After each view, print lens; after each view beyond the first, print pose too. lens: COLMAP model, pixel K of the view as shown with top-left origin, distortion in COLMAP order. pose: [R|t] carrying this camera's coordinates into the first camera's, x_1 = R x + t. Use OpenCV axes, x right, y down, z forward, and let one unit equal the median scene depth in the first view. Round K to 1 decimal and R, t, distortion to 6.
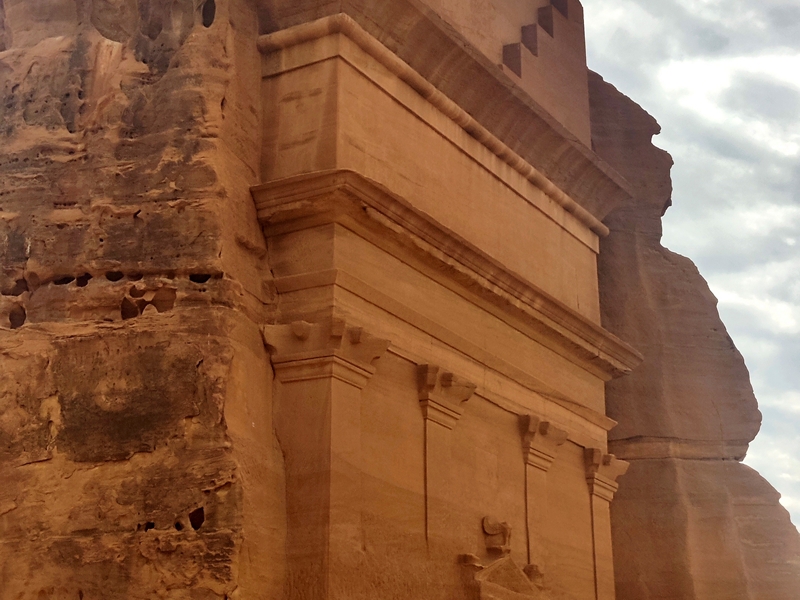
lens RADIAL K [[1598.9, 0, 419.8], [0, 1598.9, 330.0], [0, 0, 1]] dist [0.192480, -0.431497]
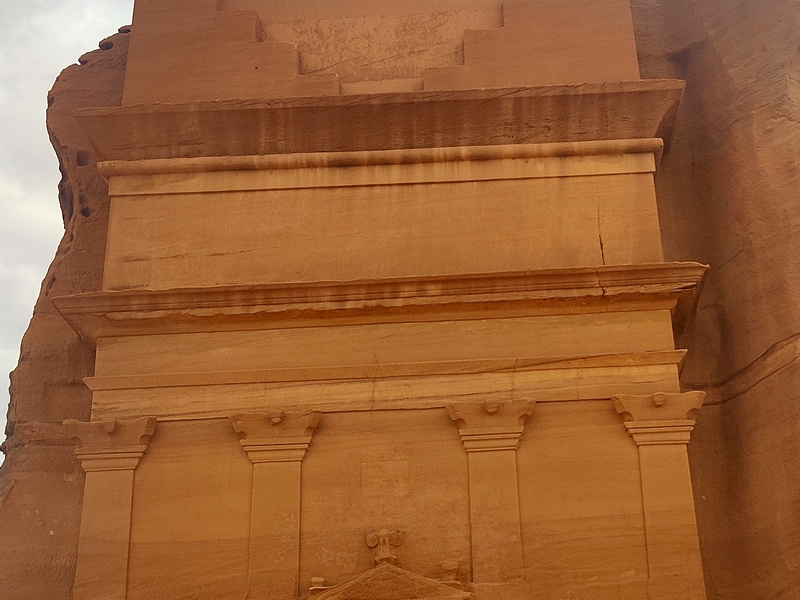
lens RADIAL K [[1247.1, 0, 458.1], [0, 1247.1, 372.3], [0, 0, 1]] dist [0.130111, -0.175998]
pose [[0.472782, -0.339499, -0.813153, 0.770723], [0.309952, 0.927901, -0.207196, 0.216285], [0.824868, -0.154080, 0.543923, 0.692131]]
